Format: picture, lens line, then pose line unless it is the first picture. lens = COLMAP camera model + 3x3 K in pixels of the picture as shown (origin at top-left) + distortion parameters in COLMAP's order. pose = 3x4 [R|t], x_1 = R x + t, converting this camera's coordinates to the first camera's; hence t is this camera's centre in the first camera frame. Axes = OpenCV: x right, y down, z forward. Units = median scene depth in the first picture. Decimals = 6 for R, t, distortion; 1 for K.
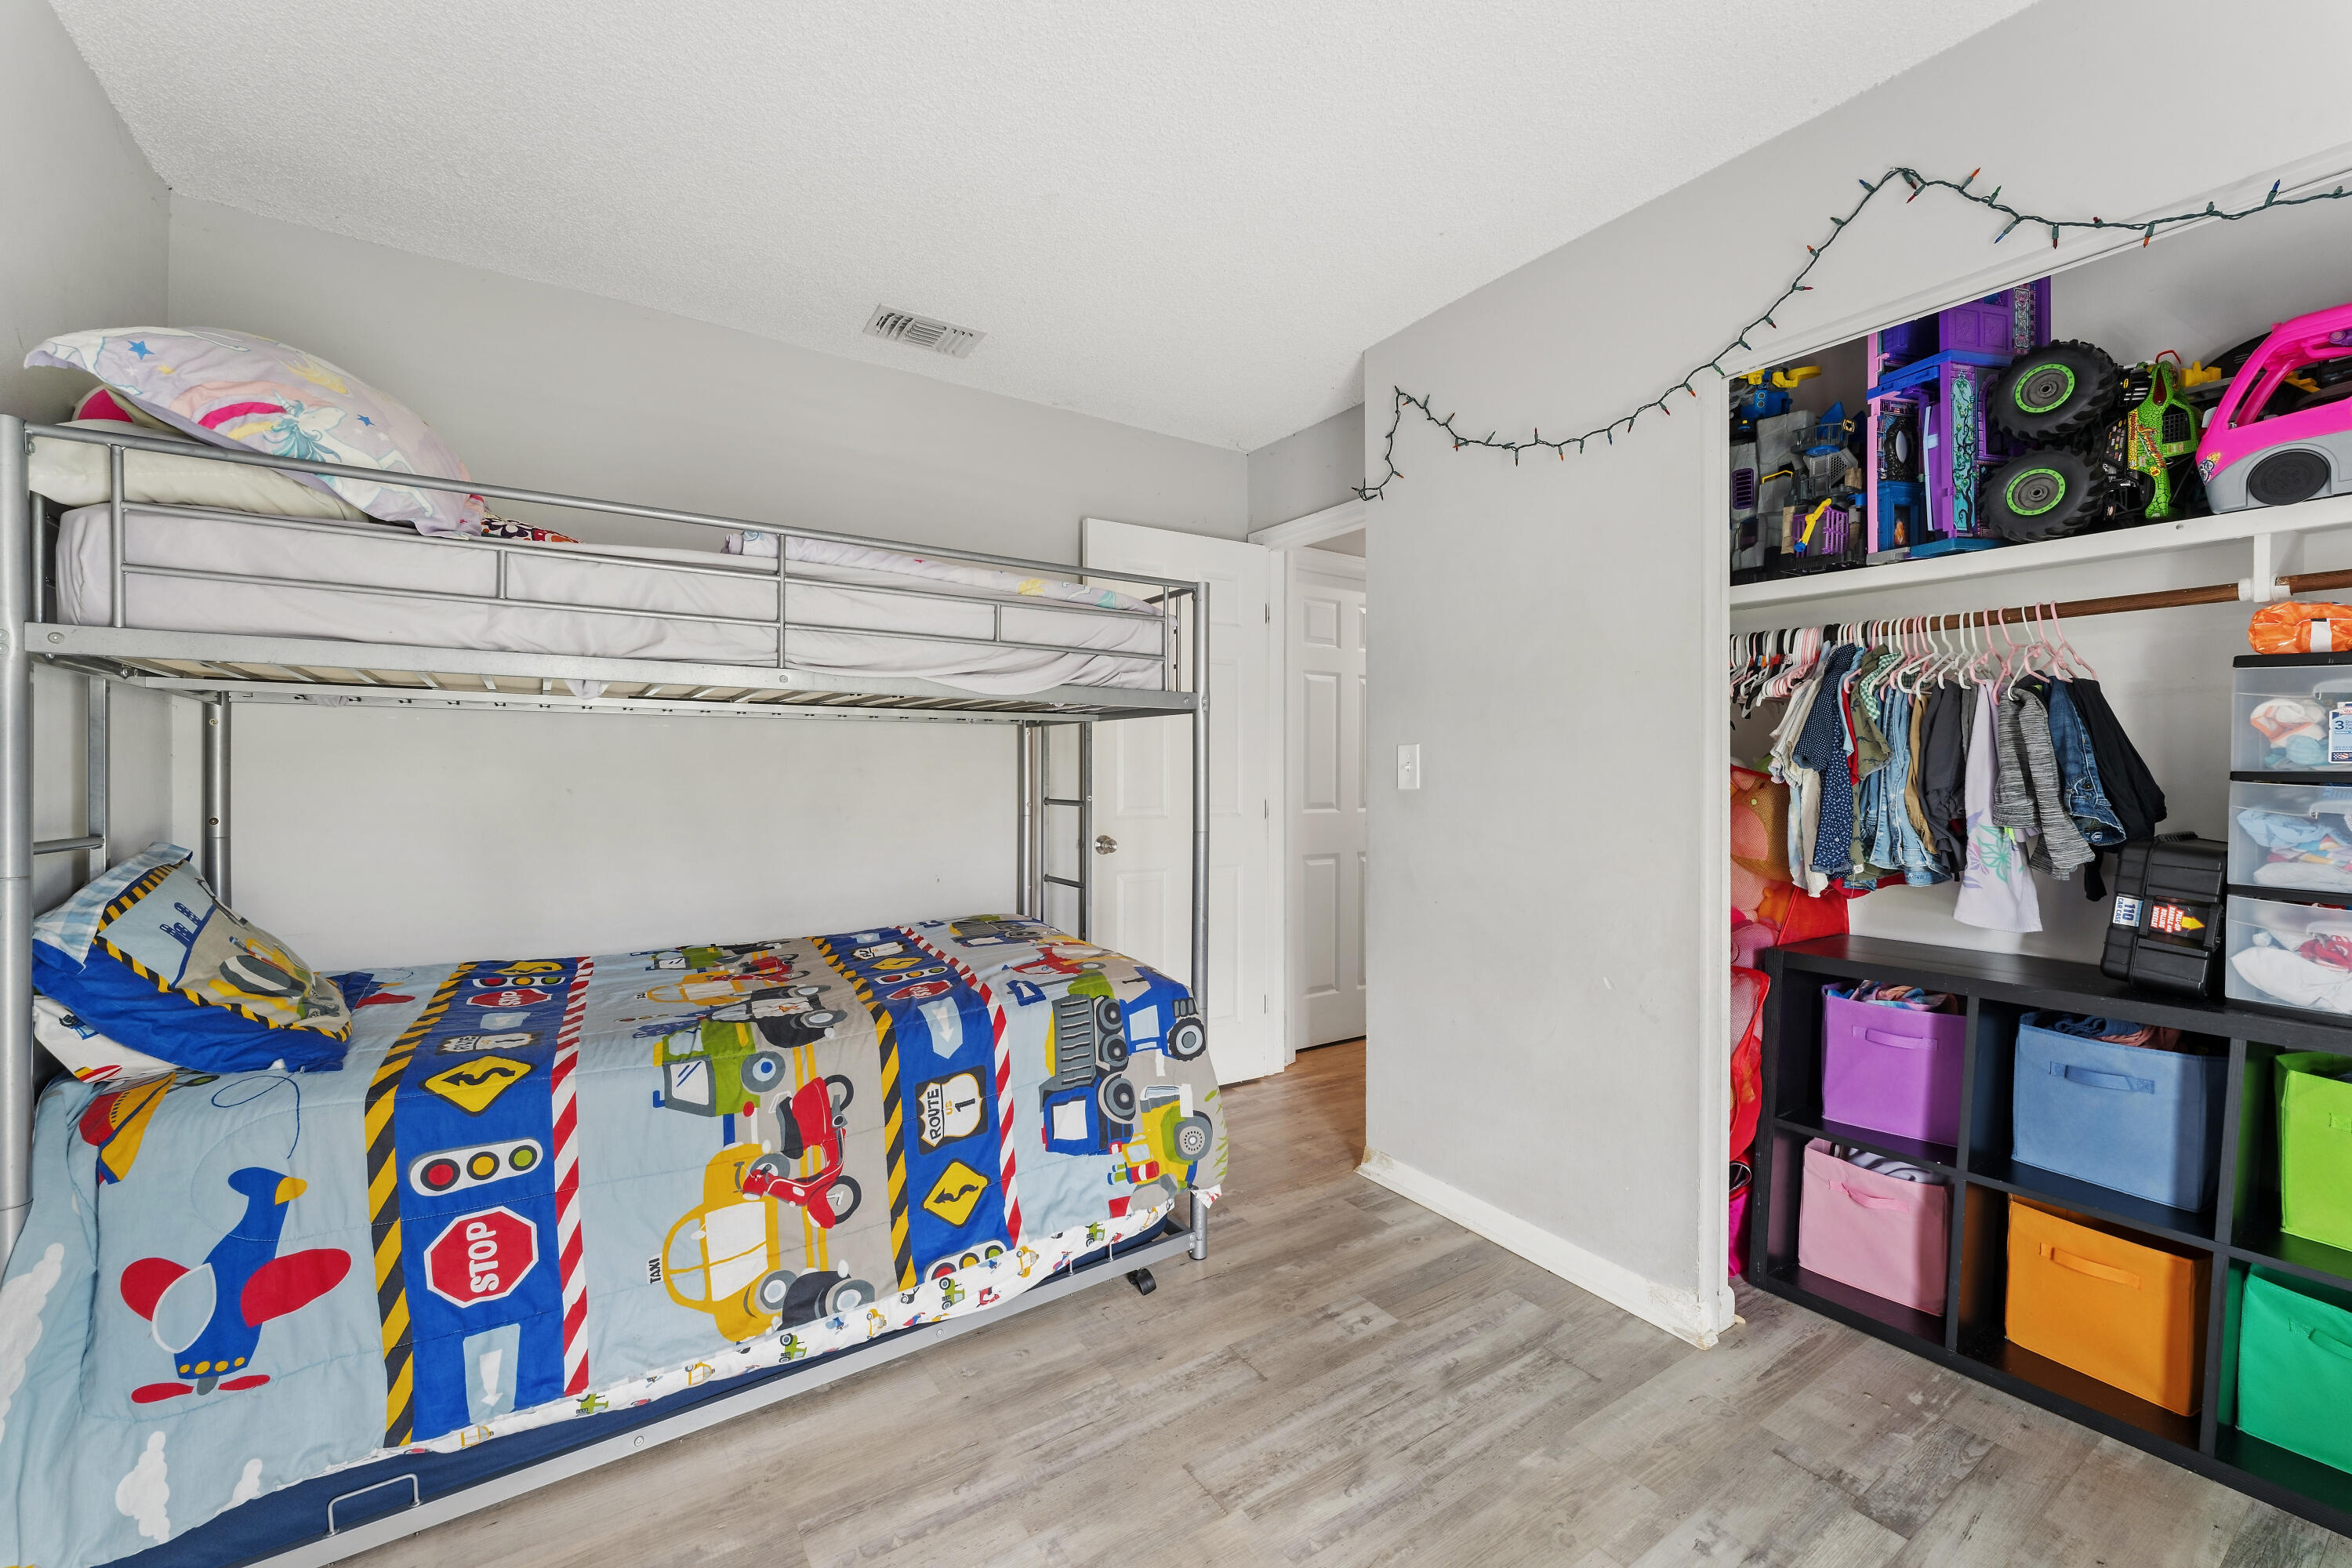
lens RADIAL K [[949.8, 0, 1183.2], [0, 949.8, 775.8], [0, 0, 1]] dist [0.000837, -0.000547]
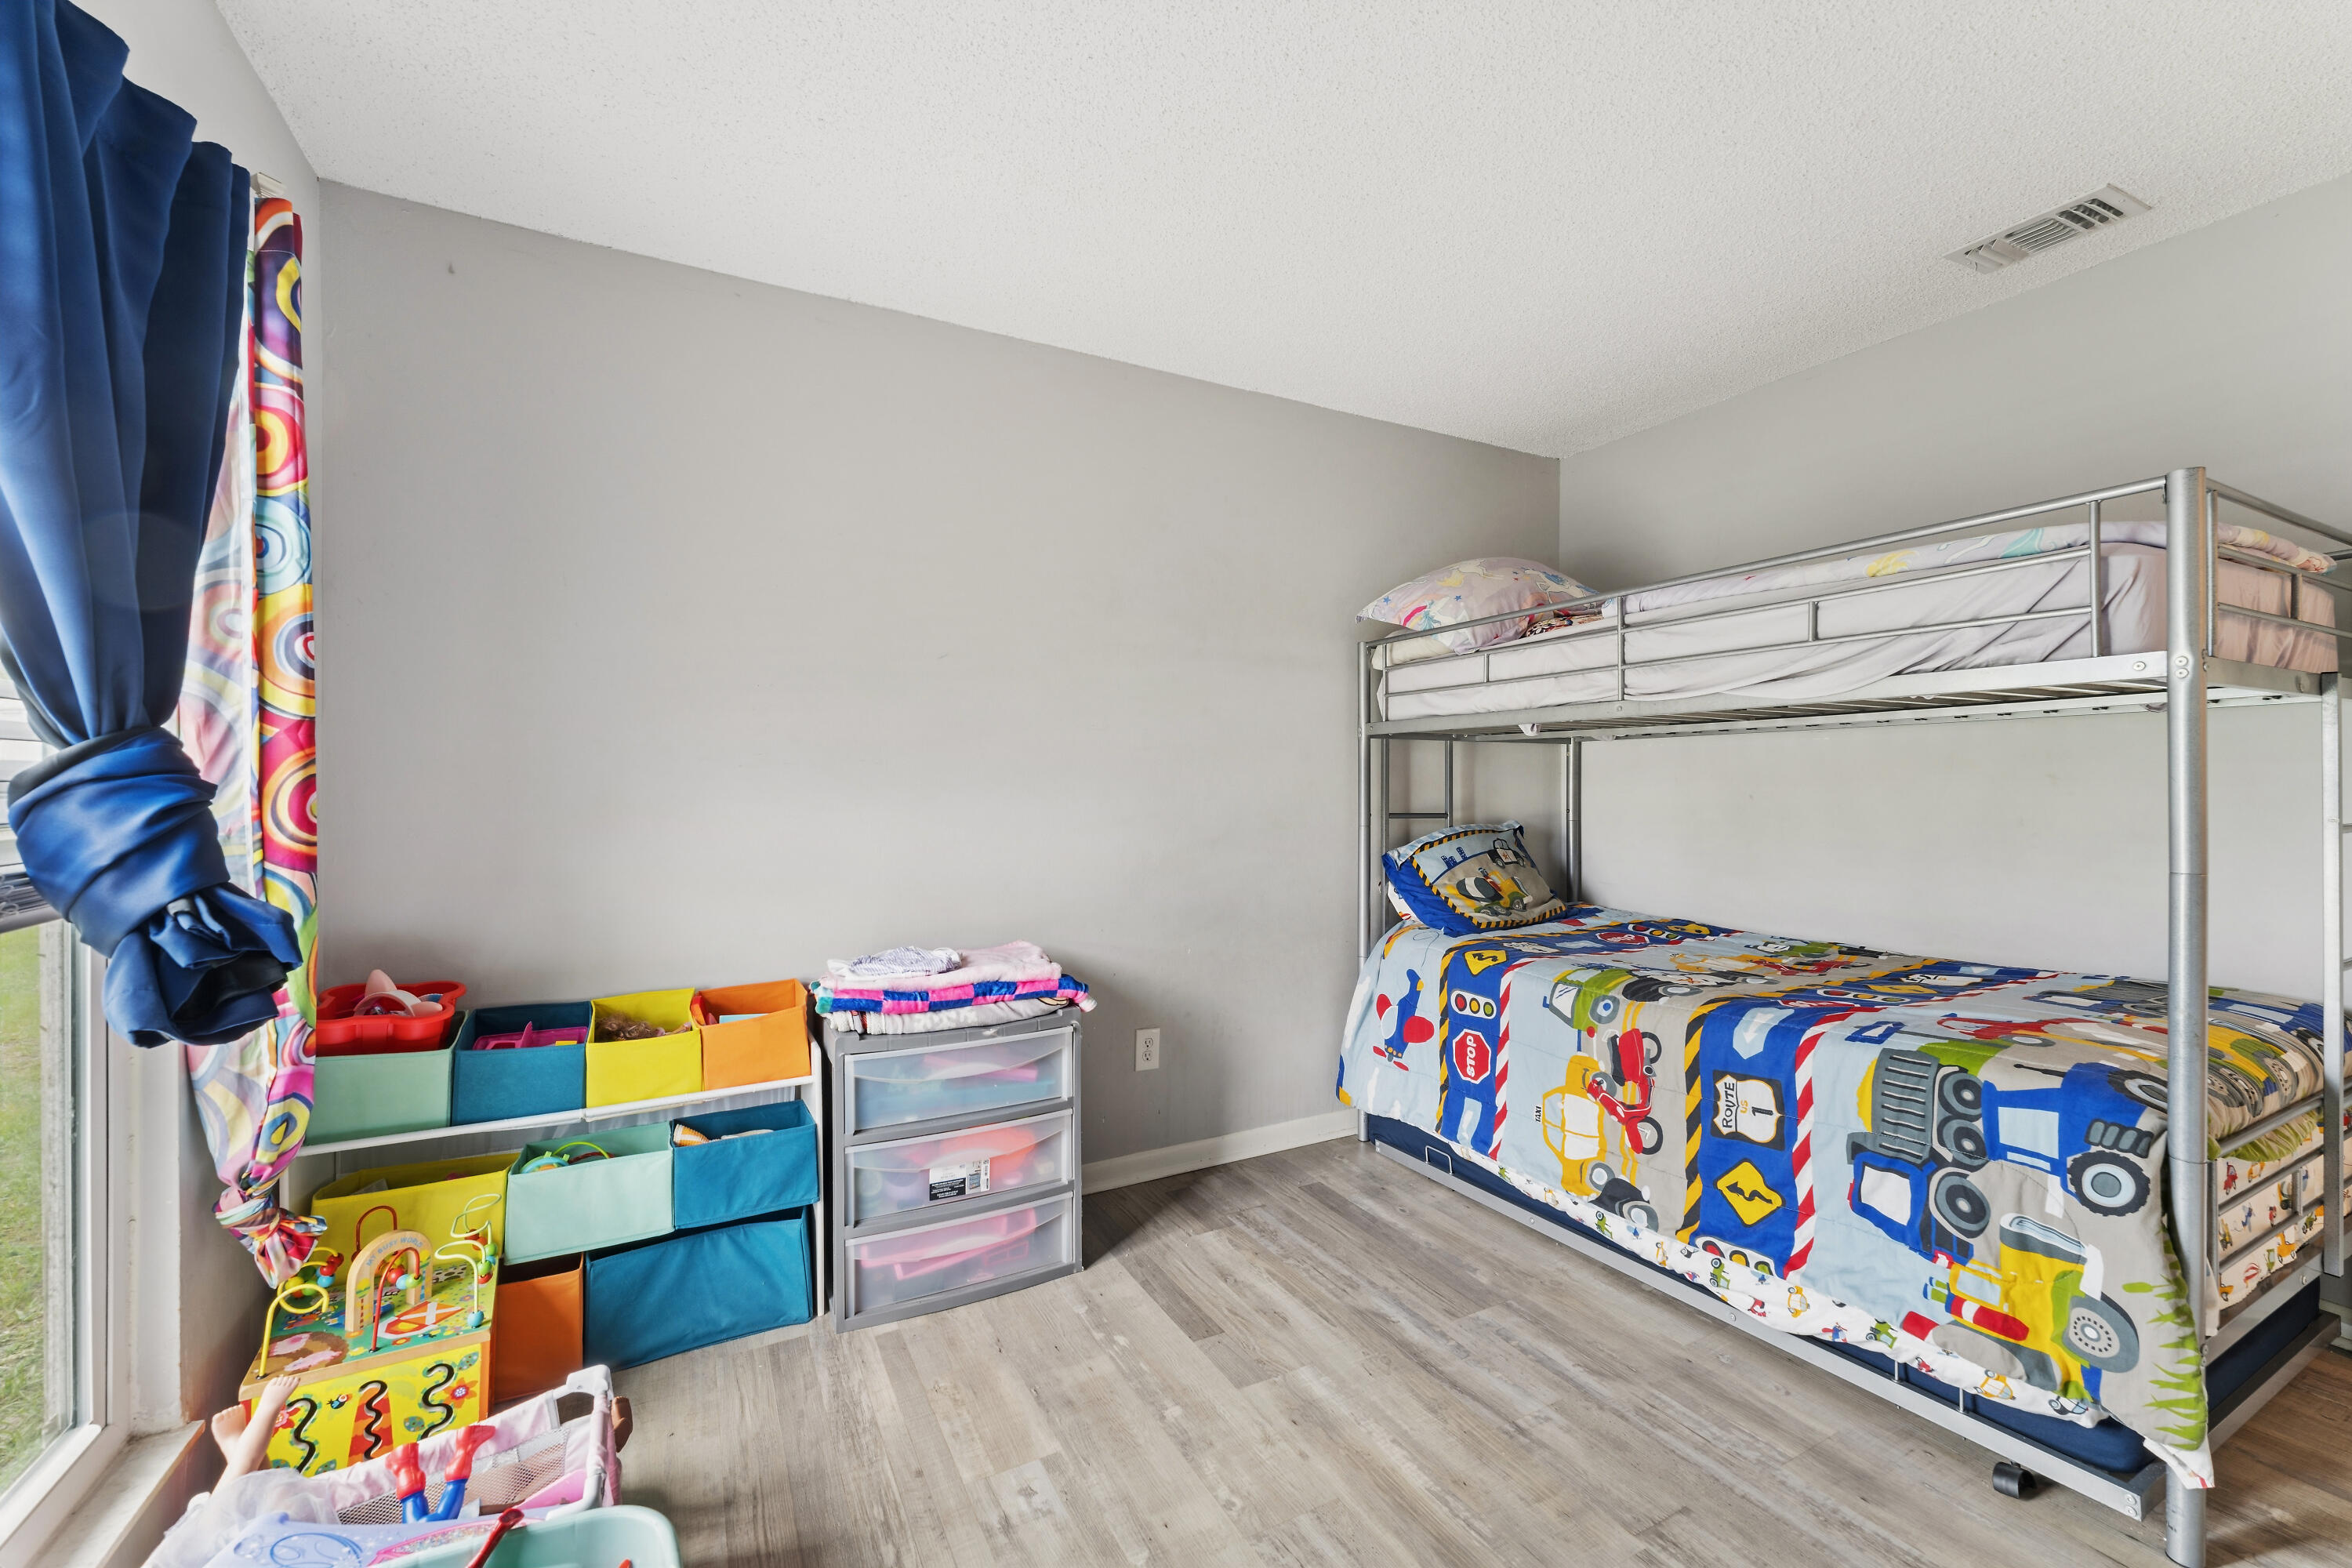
lens RADIAL K [[949.8, 0, 1182.3], [0, 949.8, 786.1], [0, 0, 1]] dist [0.000837, -0.000547]
pose [[-0.100782, -0.002224, -0.994906, 0.905834], [-0.000967, 0.999997, -0.002137, 0.005292], [0.994908, 0.000746, -0.100784, 0.537041]]
